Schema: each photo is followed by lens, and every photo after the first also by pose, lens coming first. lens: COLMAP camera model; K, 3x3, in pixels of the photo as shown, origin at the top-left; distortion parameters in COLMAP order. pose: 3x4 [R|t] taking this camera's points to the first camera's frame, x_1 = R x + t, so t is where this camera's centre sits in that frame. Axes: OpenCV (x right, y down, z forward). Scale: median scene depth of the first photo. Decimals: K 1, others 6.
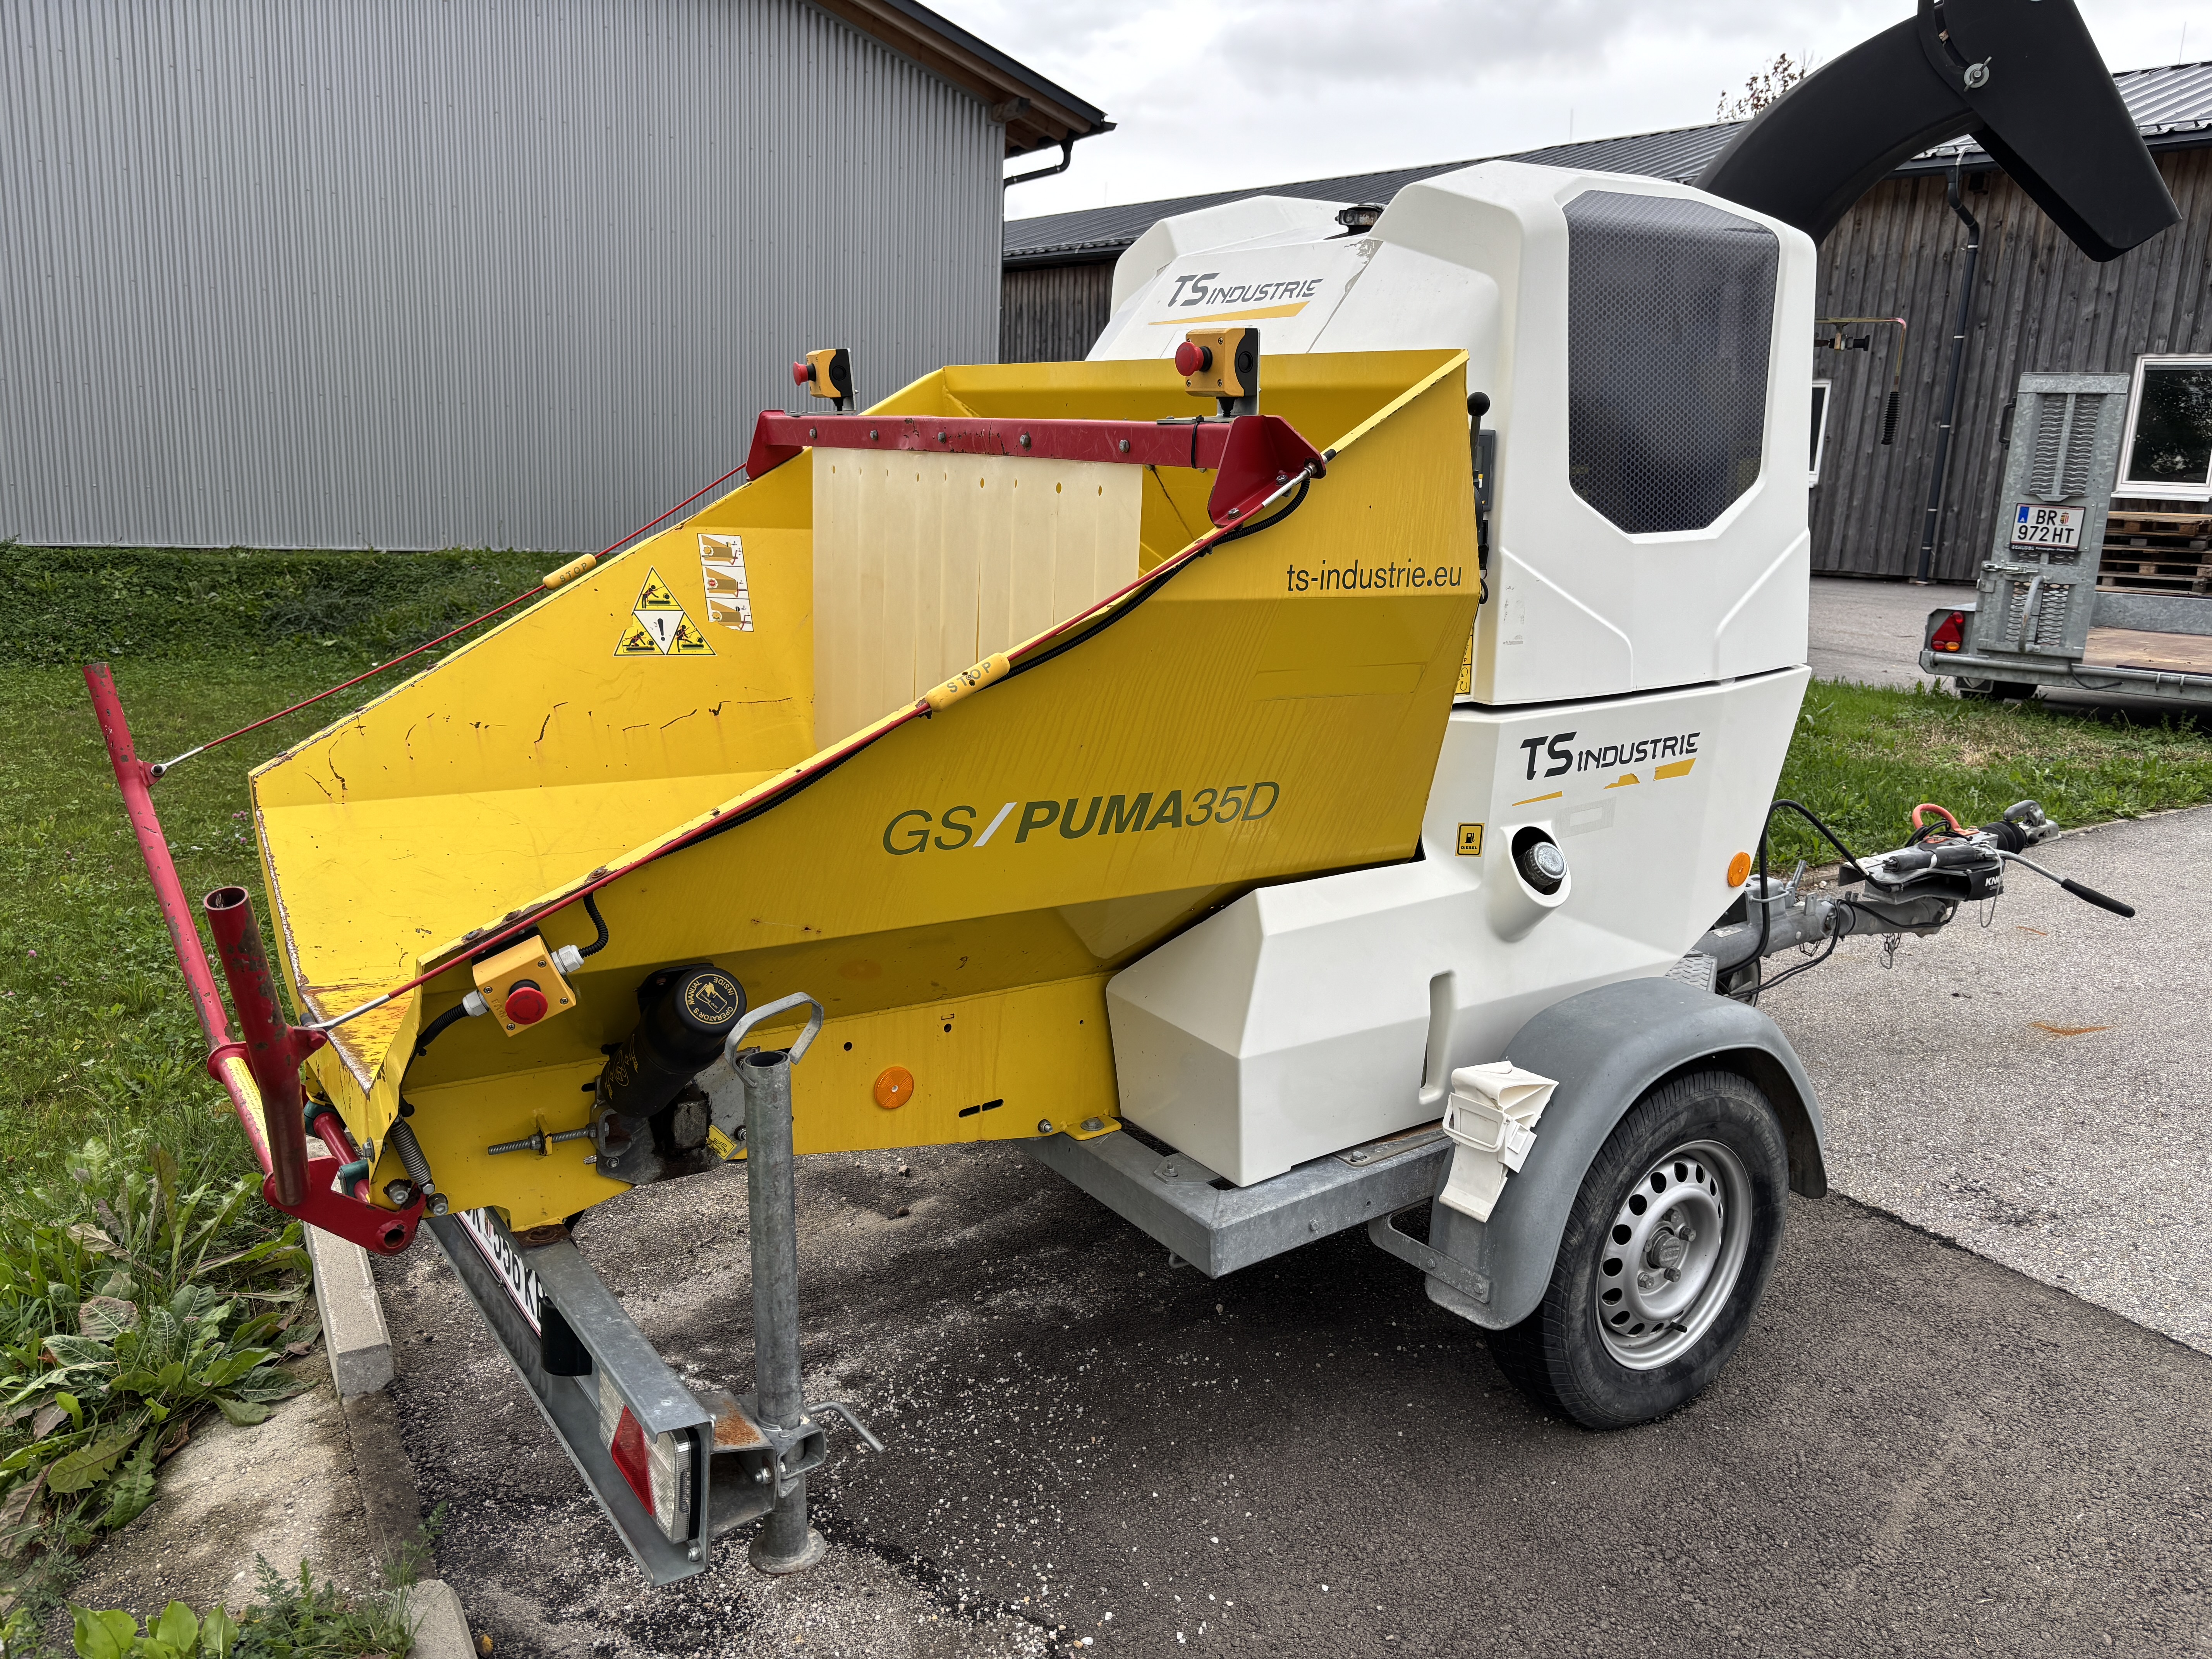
lens RADIAL K [[1666.1, 0, 1103.3], [0, 1666.1, 833.4], [0, 0, 1]] dist [0.028465, -0.001067]
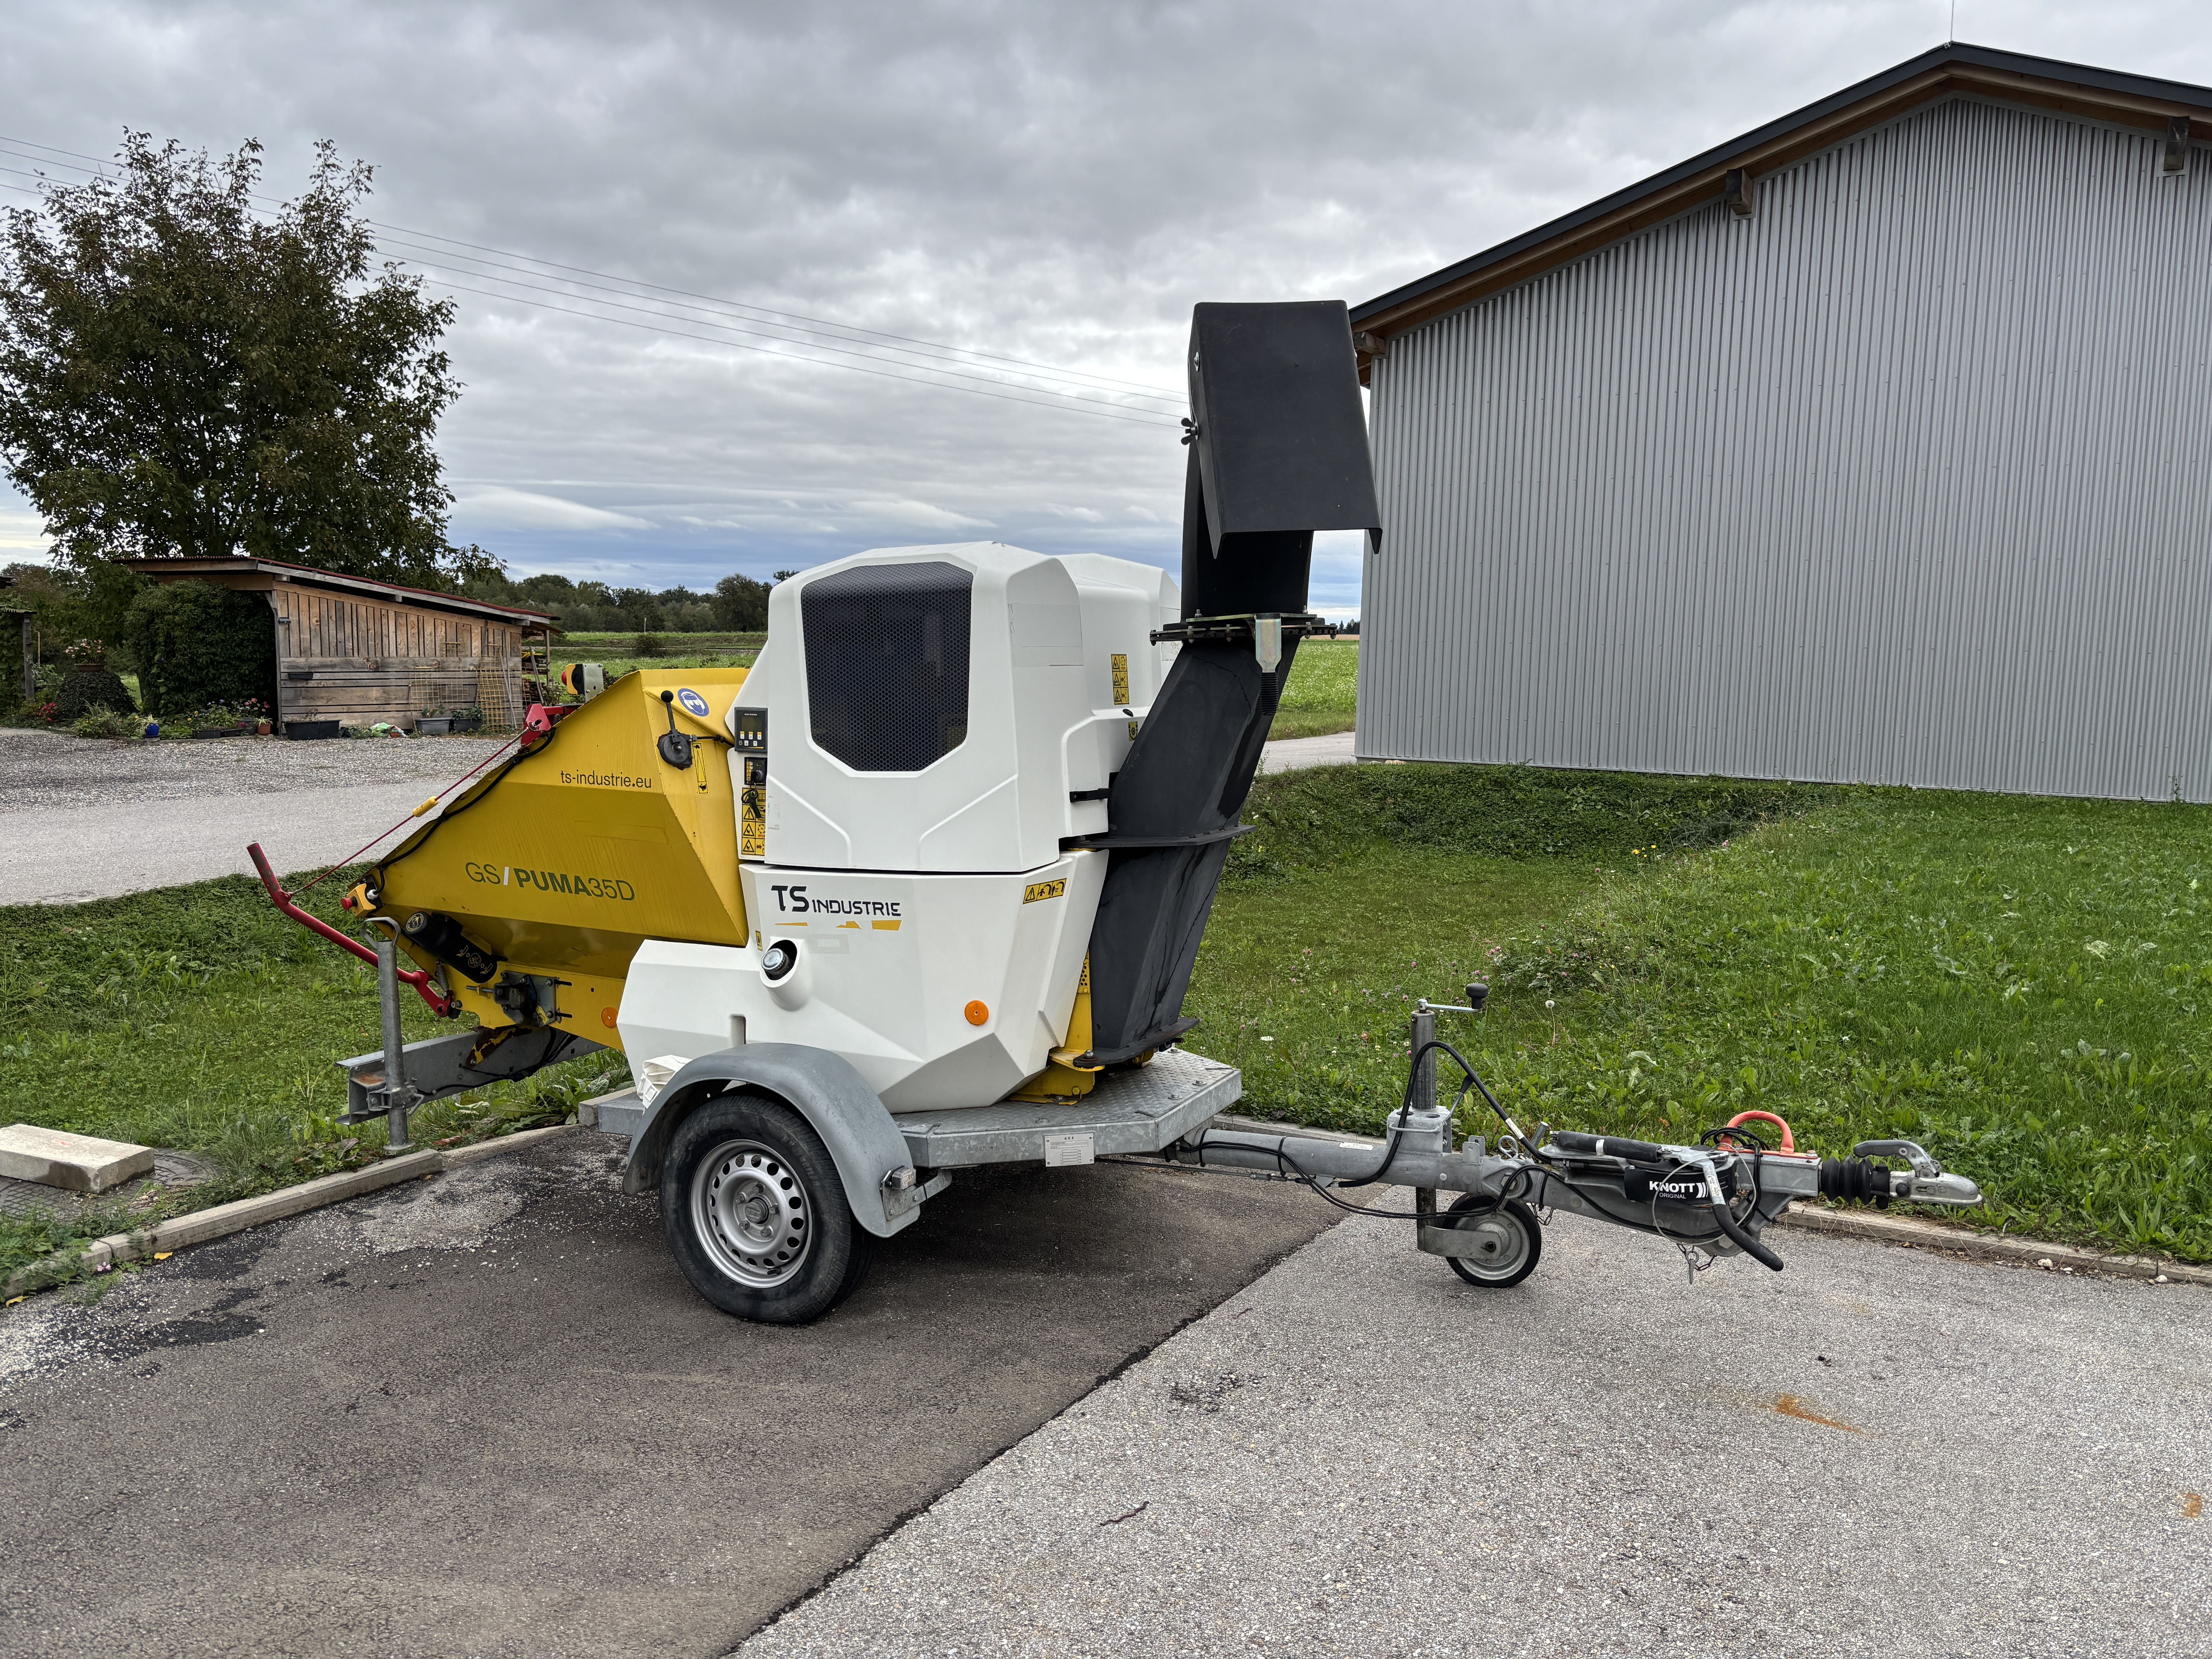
lens RADIAL K [[1666.1, 0, 1105.0], [0, 1666.1, 827.3], [0, 0, 1]] dist [0.028465, -0.001067]
pose [[0.488172, 0.068177, -0.870080, 1.840073], [-0.188989, 0.981547, -0.029125, -0.125102], [0.852039, 0.178654, 0.492049, 0.430718]]
